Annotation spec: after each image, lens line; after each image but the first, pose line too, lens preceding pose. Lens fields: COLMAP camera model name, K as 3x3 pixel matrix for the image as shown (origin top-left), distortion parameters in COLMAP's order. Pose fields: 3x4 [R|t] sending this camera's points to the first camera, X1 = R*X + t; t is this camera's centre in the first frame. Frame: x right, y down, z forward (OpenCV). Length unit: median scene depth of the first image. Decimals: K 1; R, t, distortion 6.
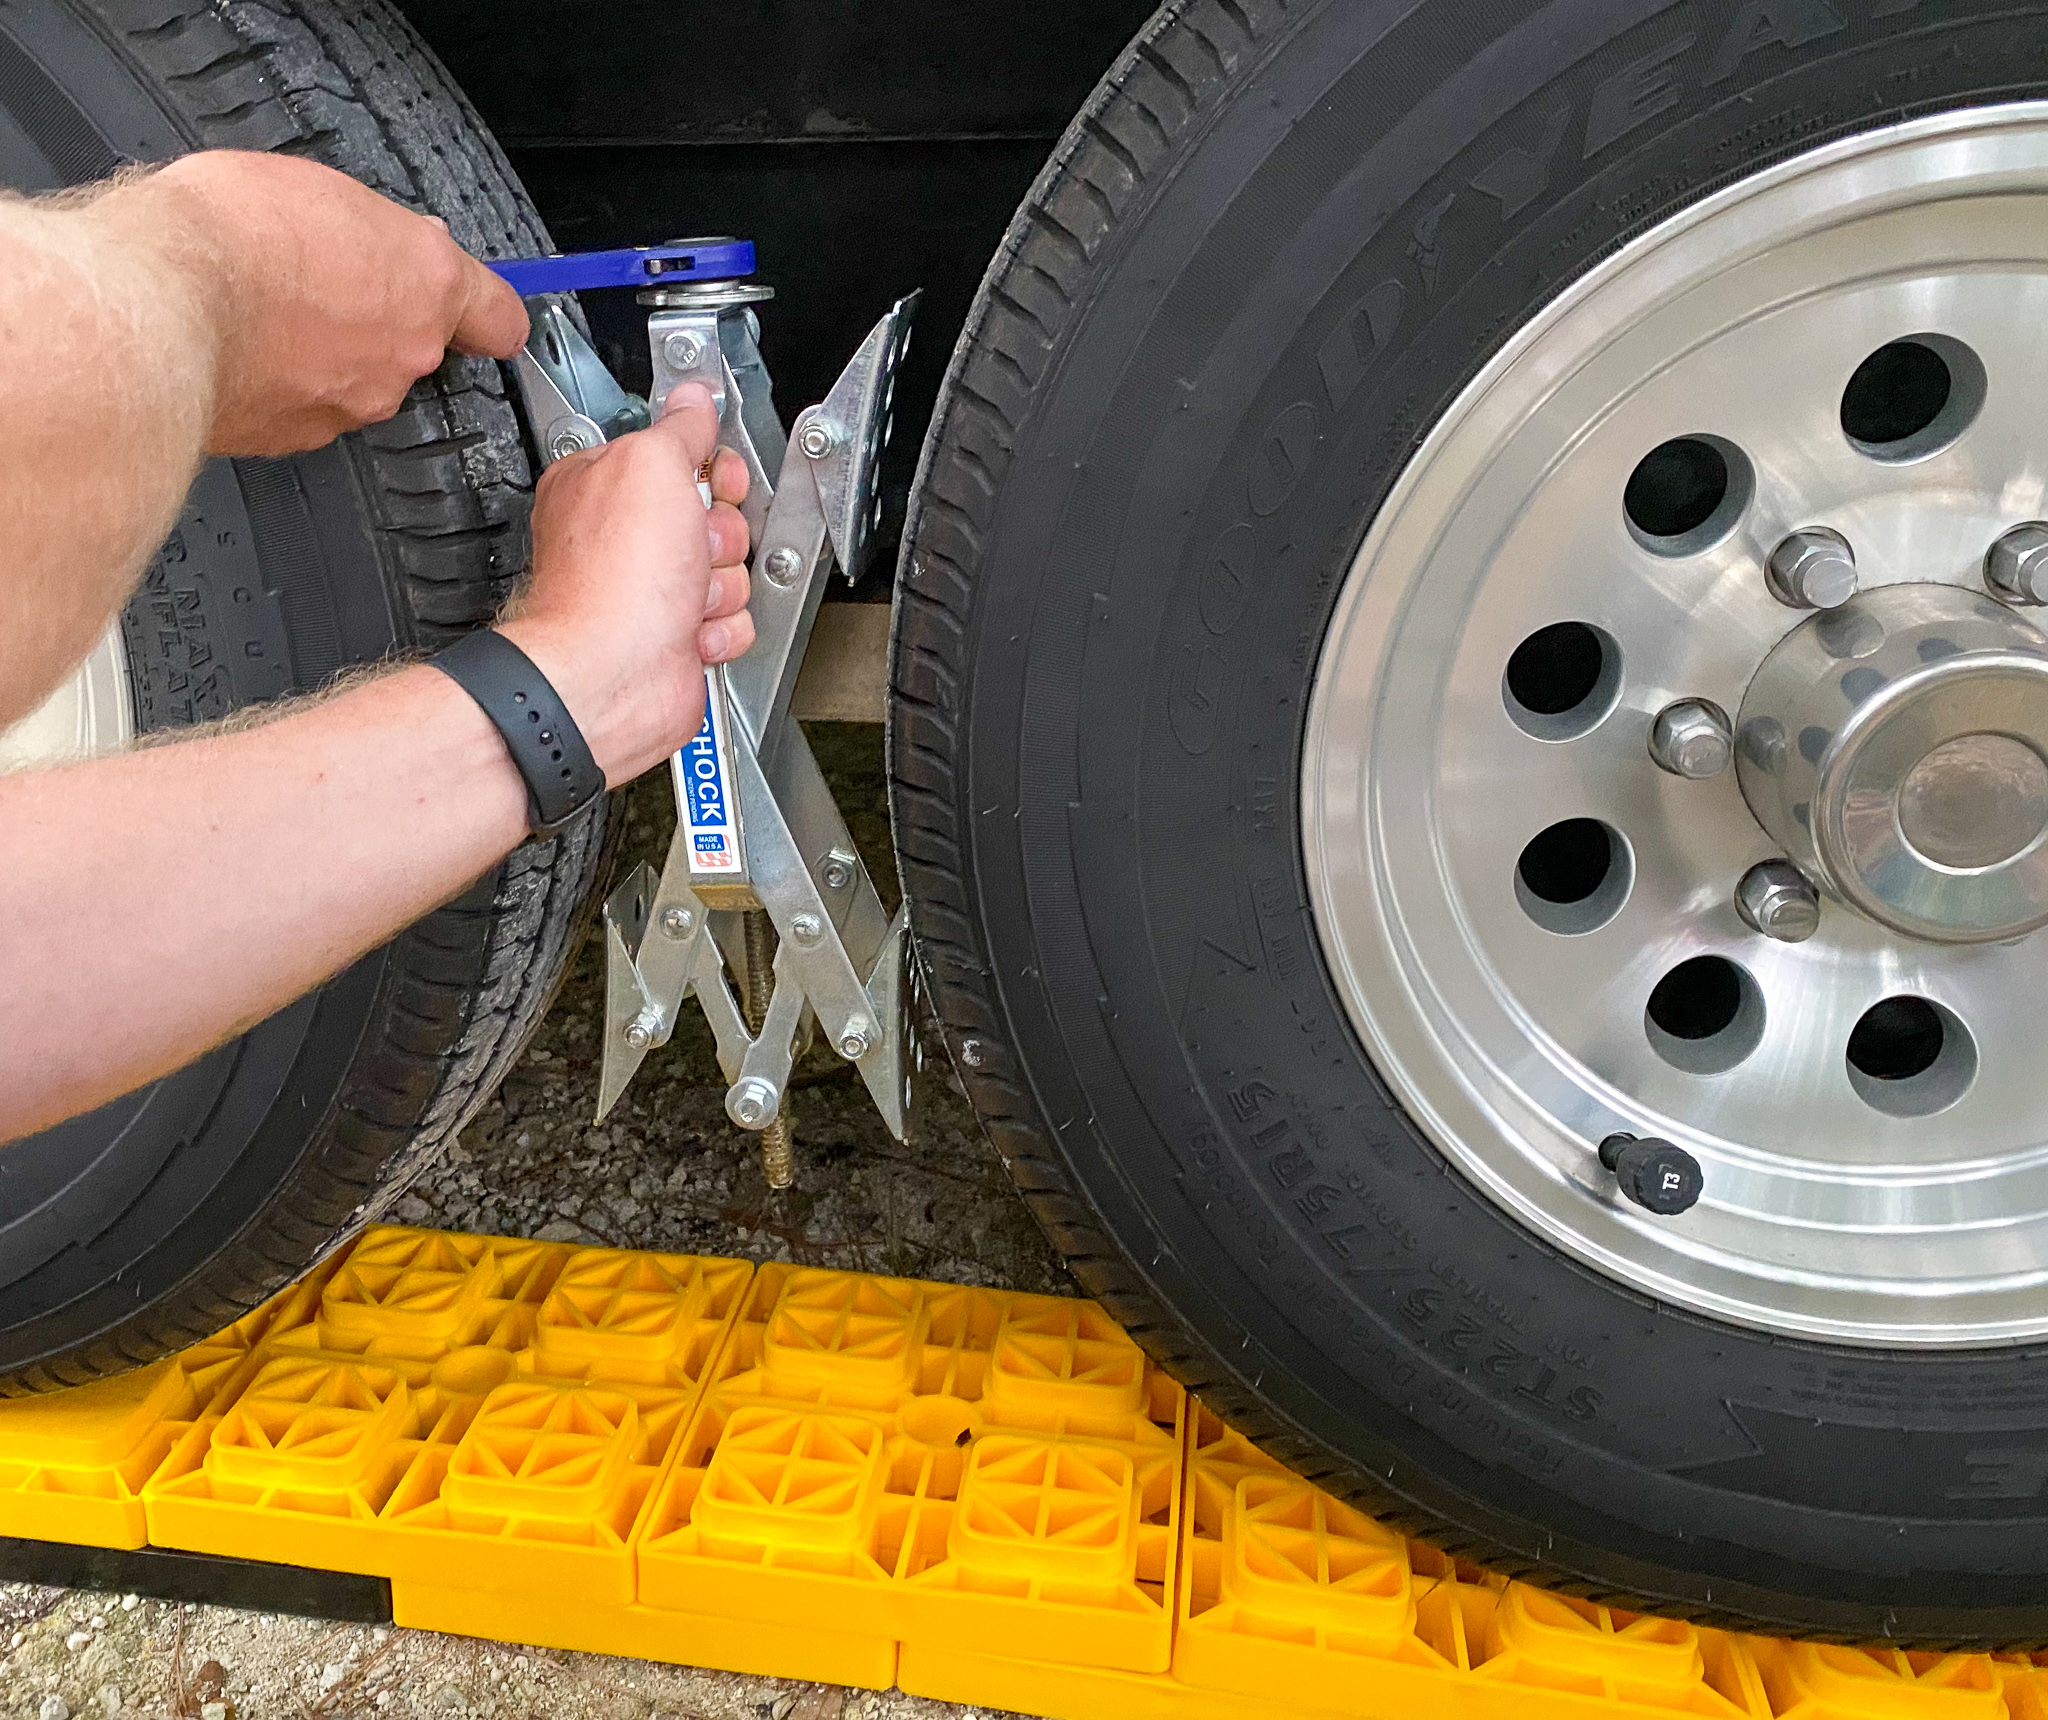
lens RADIAL K [[2238.2, 0, 1022.7], [0, 2238.2, 860.3], [0, 0, 1]] dist [-0.011218, -0.011544]
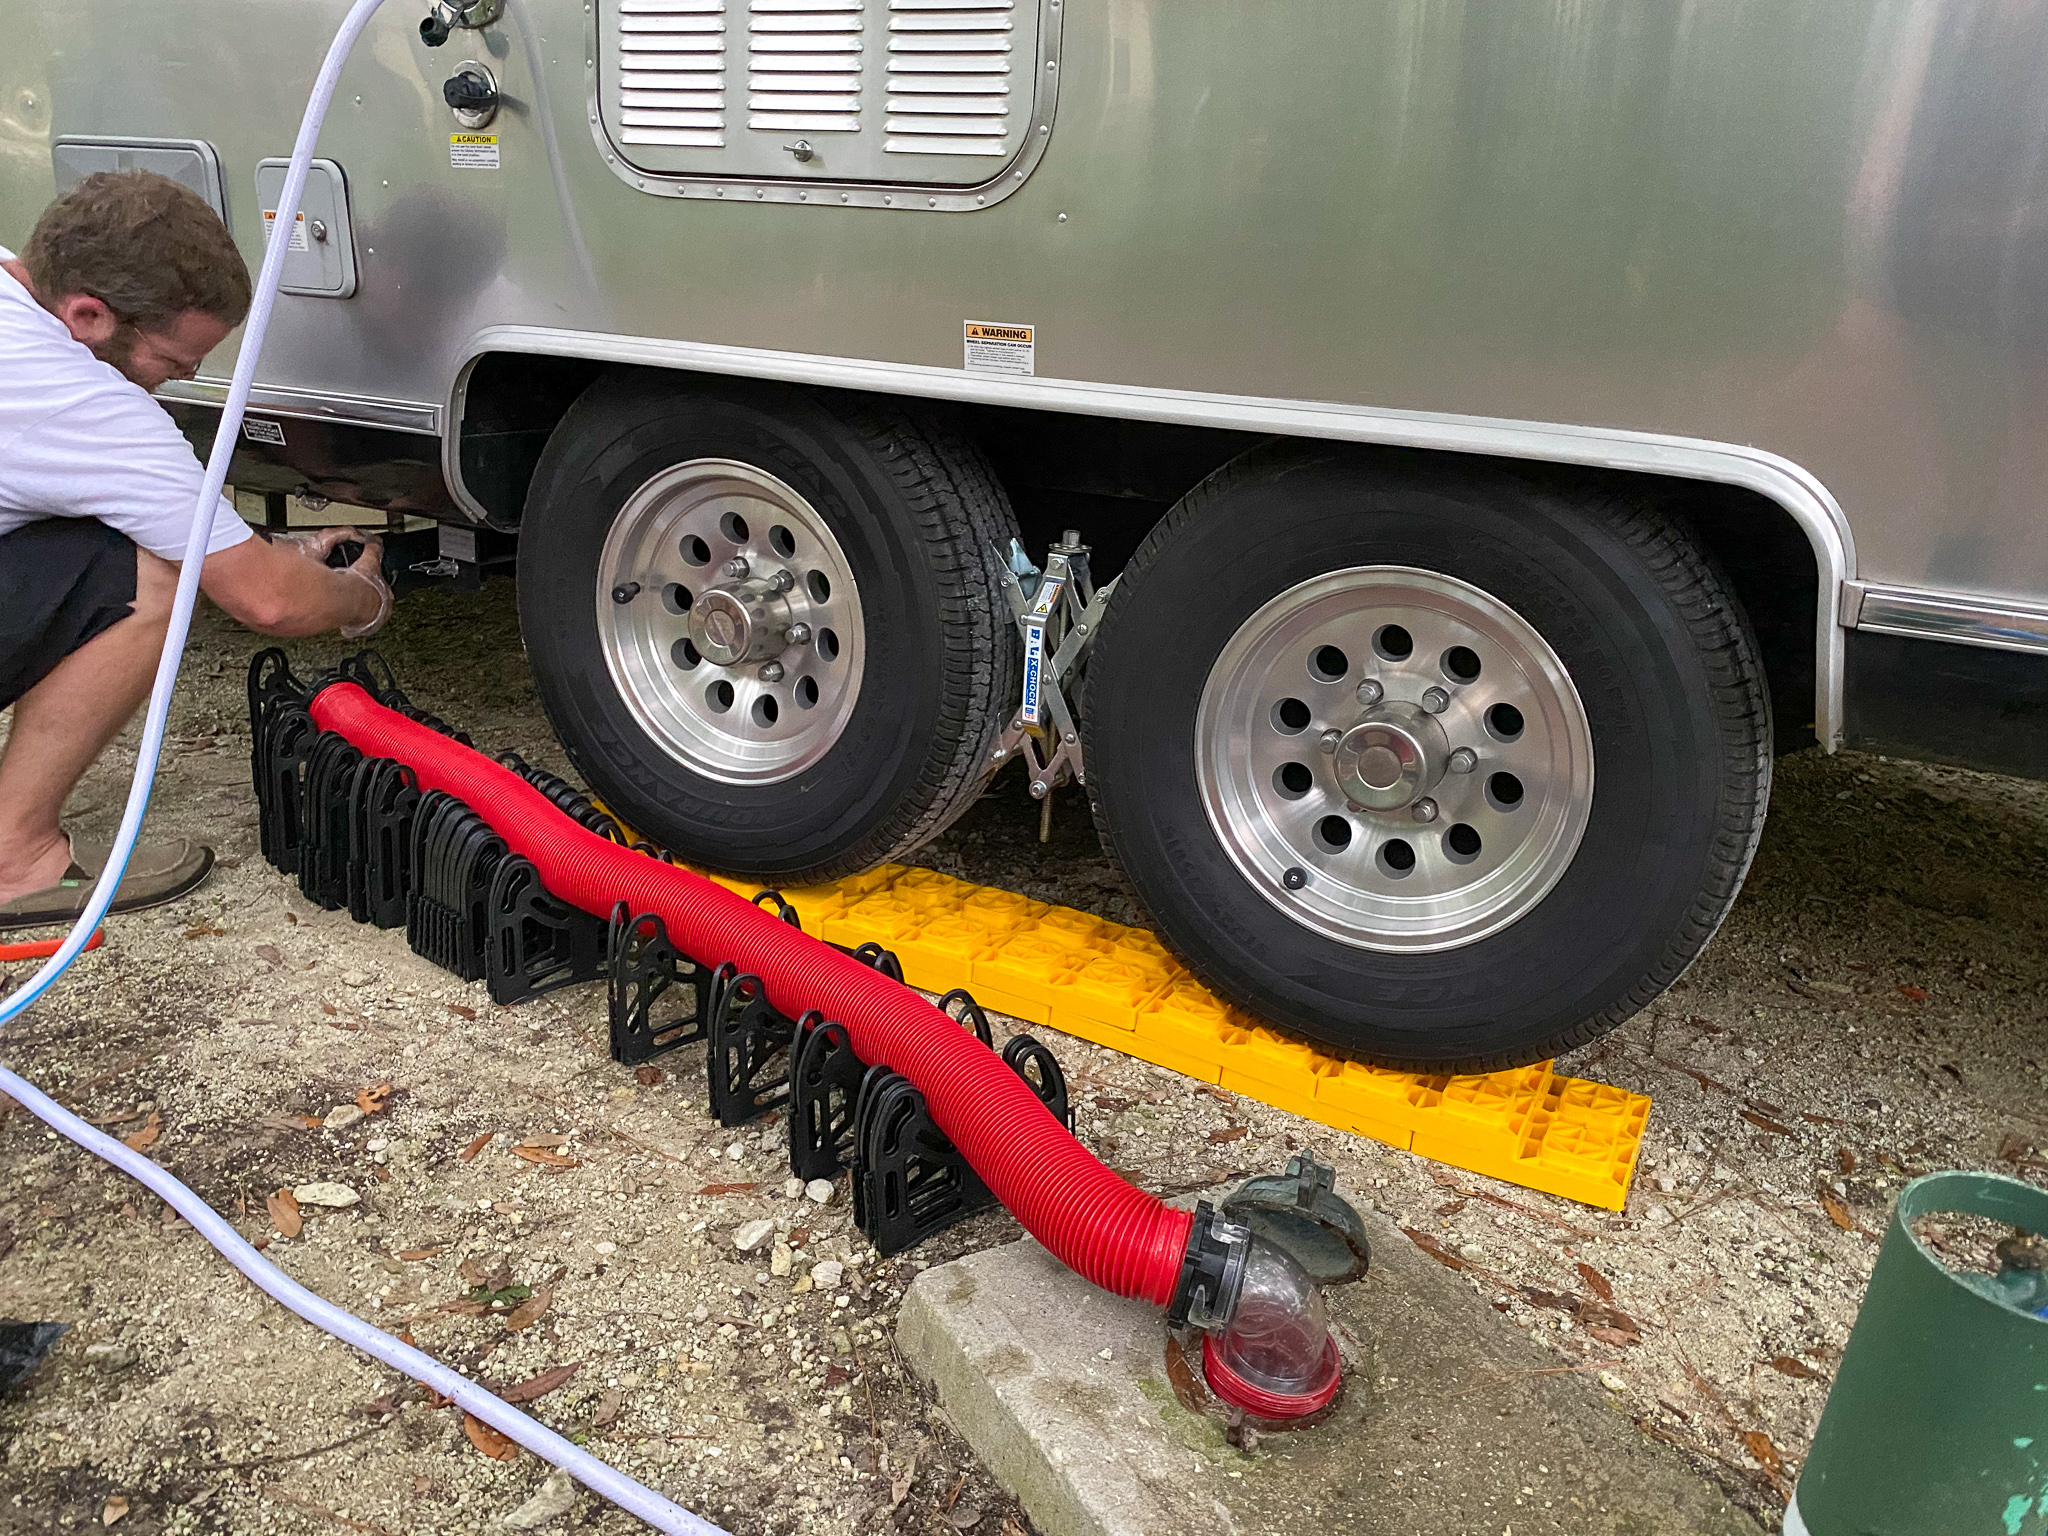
lens RADIAL K [[1448.7, 0, 1026.8], [0, 1448.7, 765.7], [0, 0, 1]] dist [0.069307, -0.054532]
pose [[0.952490, 0.156748, -0.261140, 0.421706], [-0.165157, 0.986212, -0.010431, 0.067568], [0.255904, 0.053064, 0.965245, -1.017496]]
